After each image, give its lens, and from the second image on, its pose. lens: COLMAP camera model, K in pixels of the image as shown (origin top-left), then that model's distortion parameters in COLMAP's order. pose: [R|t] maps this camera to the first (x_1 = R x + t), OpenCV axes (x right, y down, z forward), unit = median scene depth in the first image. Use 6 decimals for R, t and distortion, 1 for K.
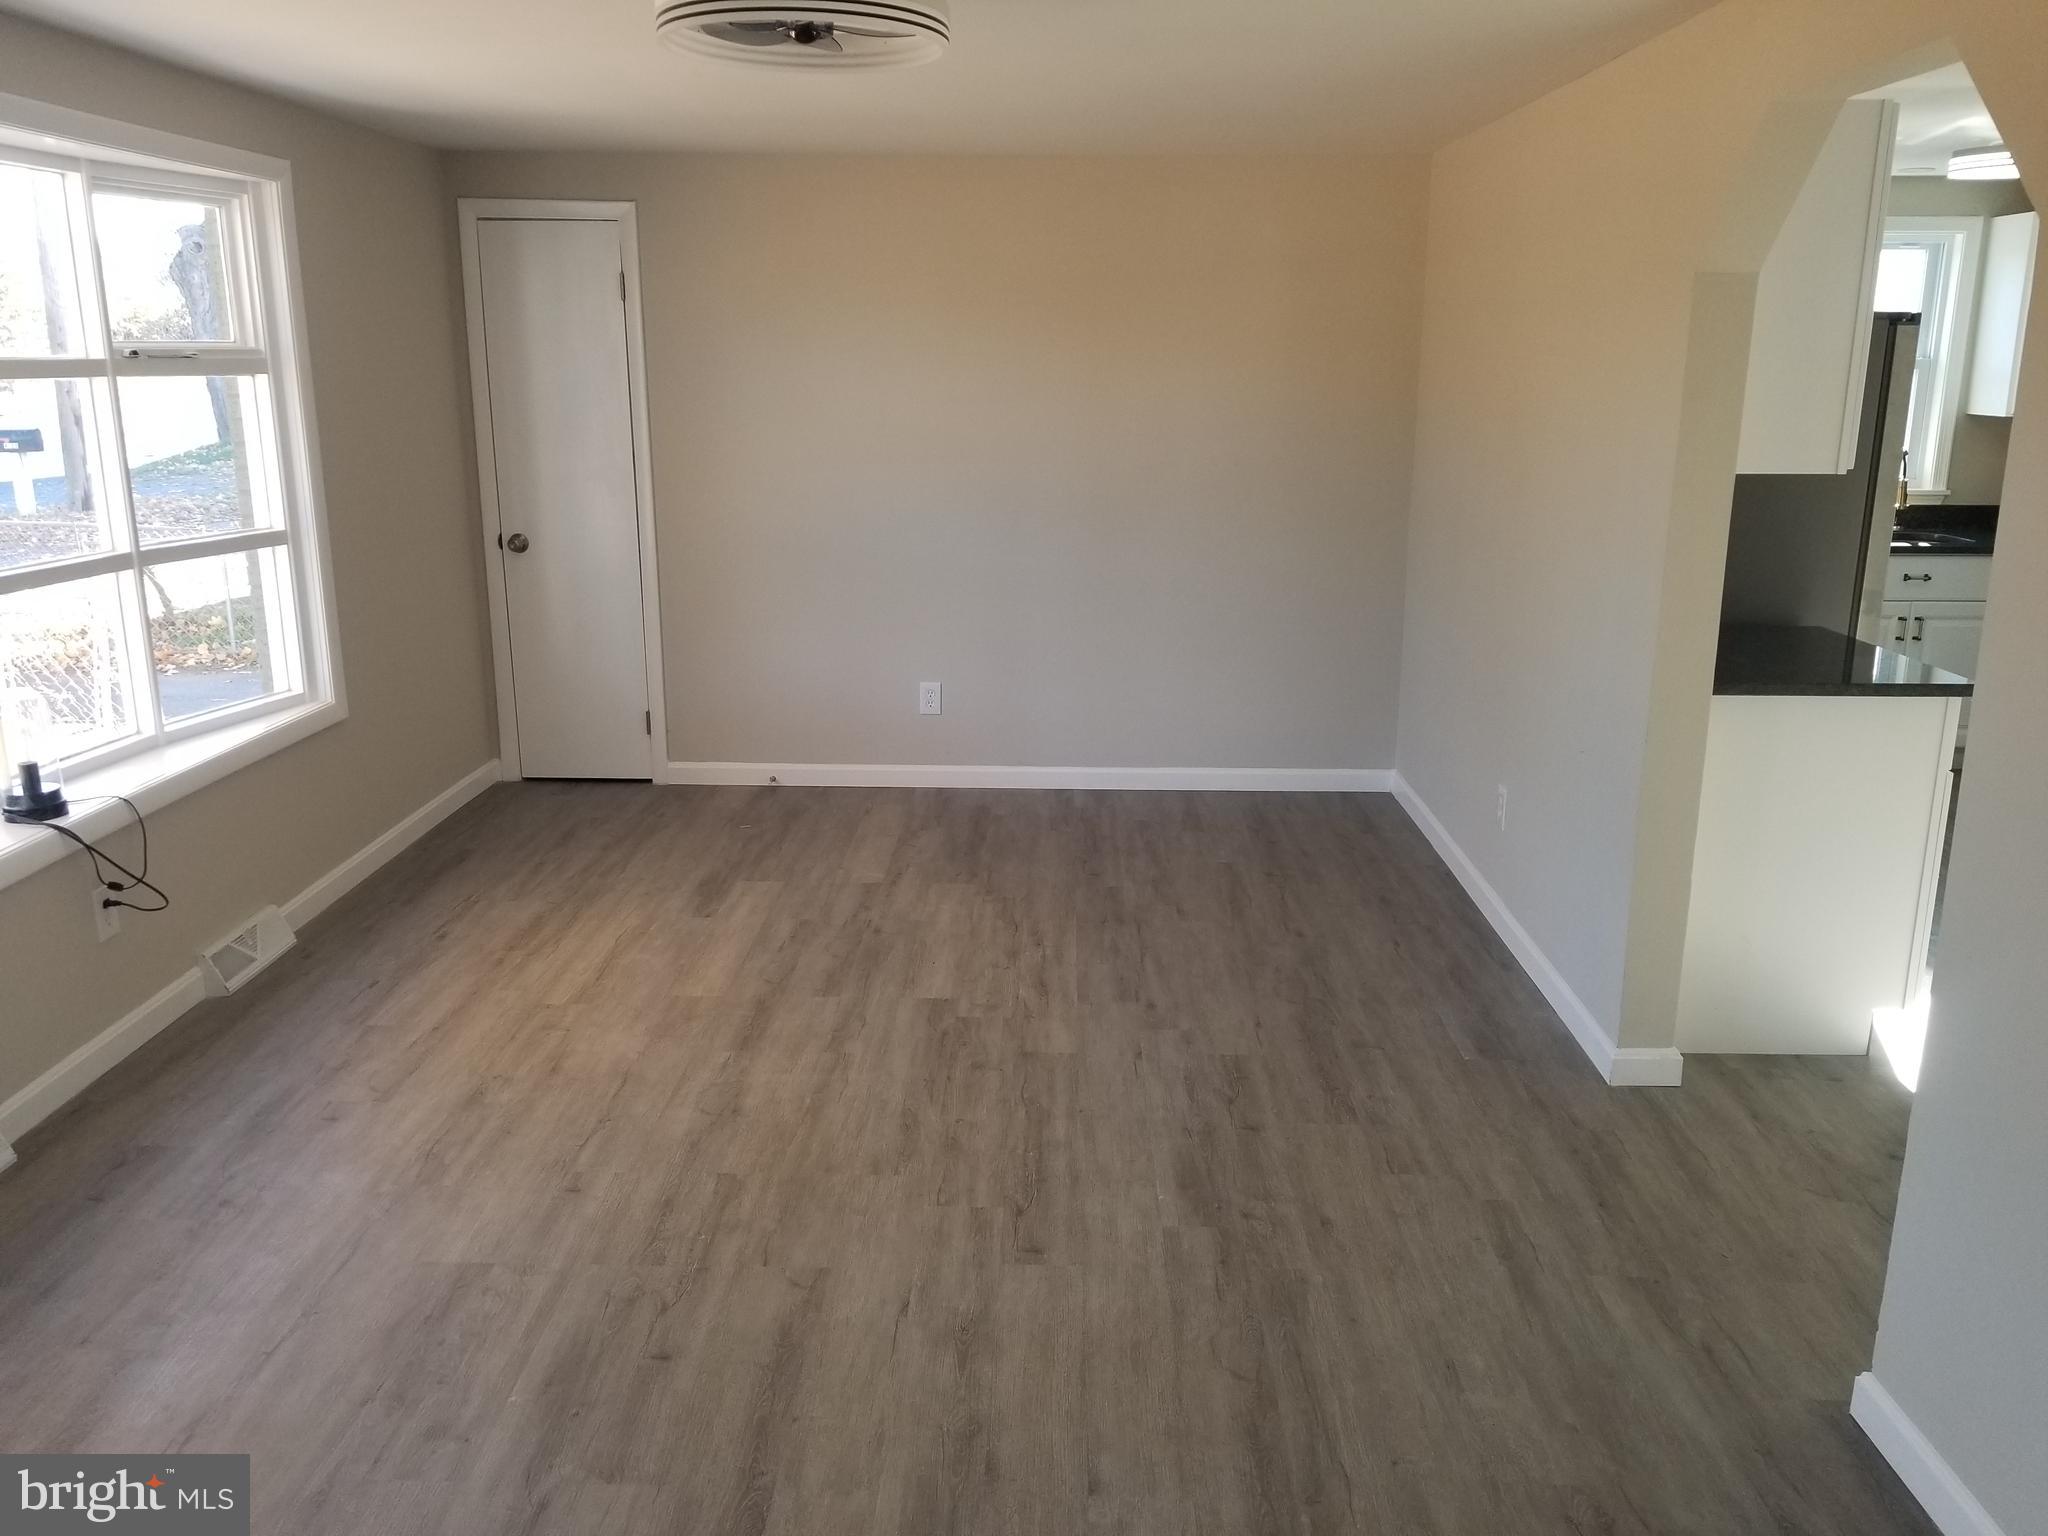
lens RADIAL K [[1629.3, 0, 1030.9], [0, 1629.3, 757.2], [0, 0, 1]] dist [0.015442, -0.008175]
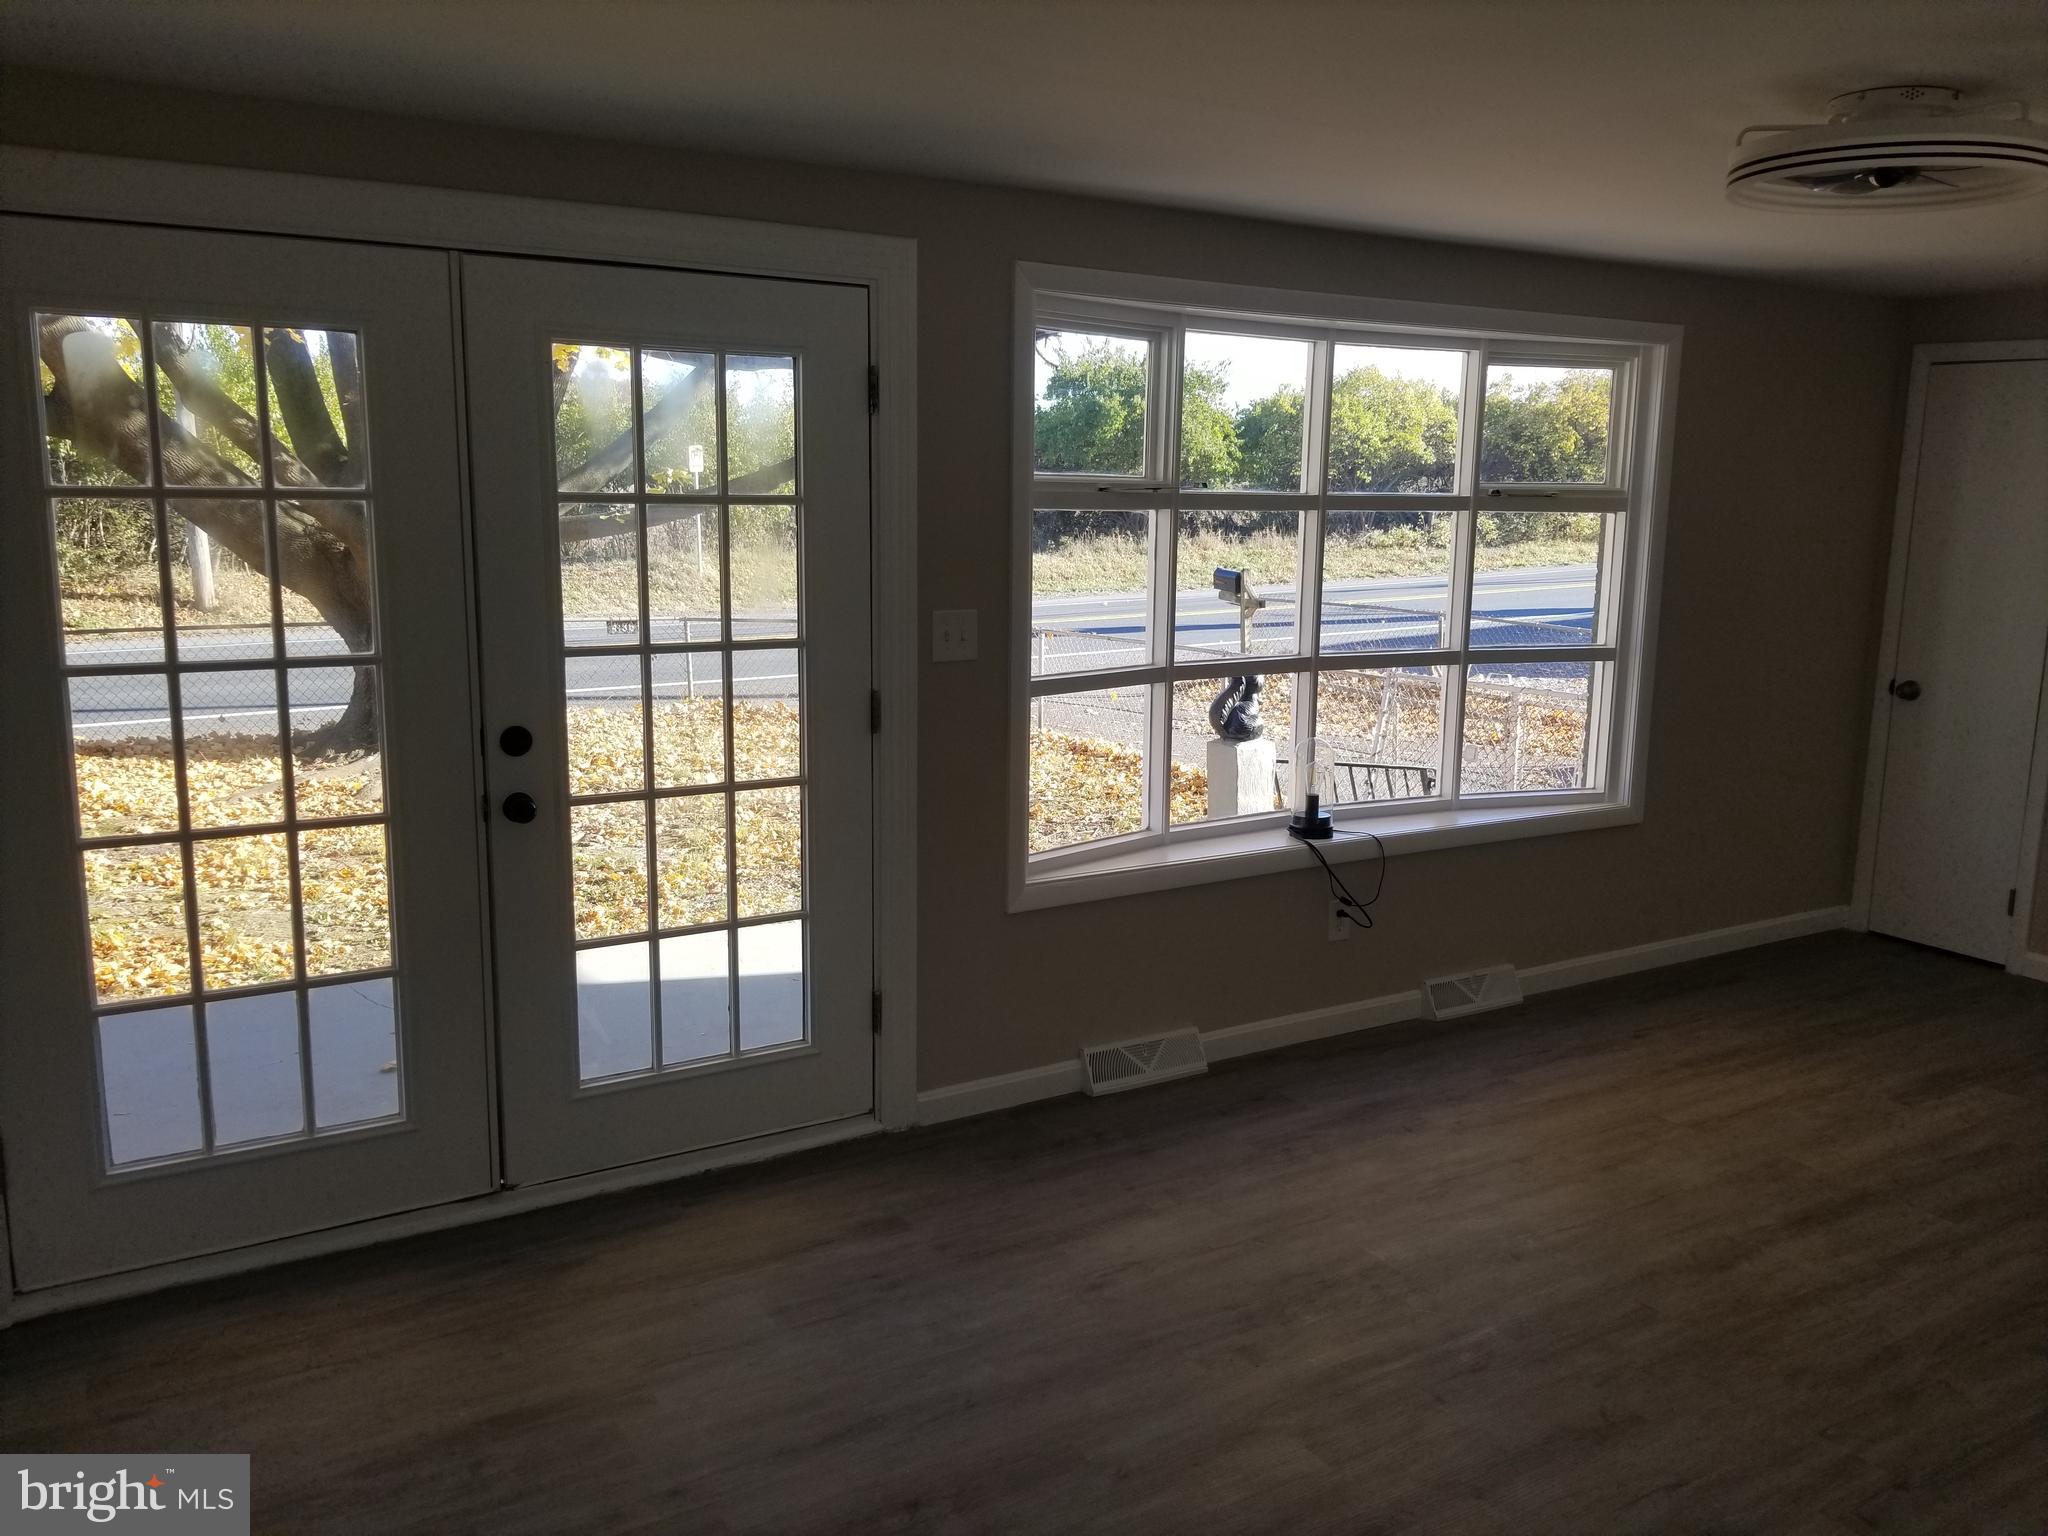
lens RADIAL K [[1629.3, 0, 1030.9], [0, 1629.3, 757.2], [0, 0, 1]] dist [0.015442, -0.008175]
pose [[0.535511, 0.150686, -0.830976, 0.323658], [-0.218633, 0.975145, 0.035934, -0.021140], [0.815737, 0.162436, 0.555146, 0.069642]]
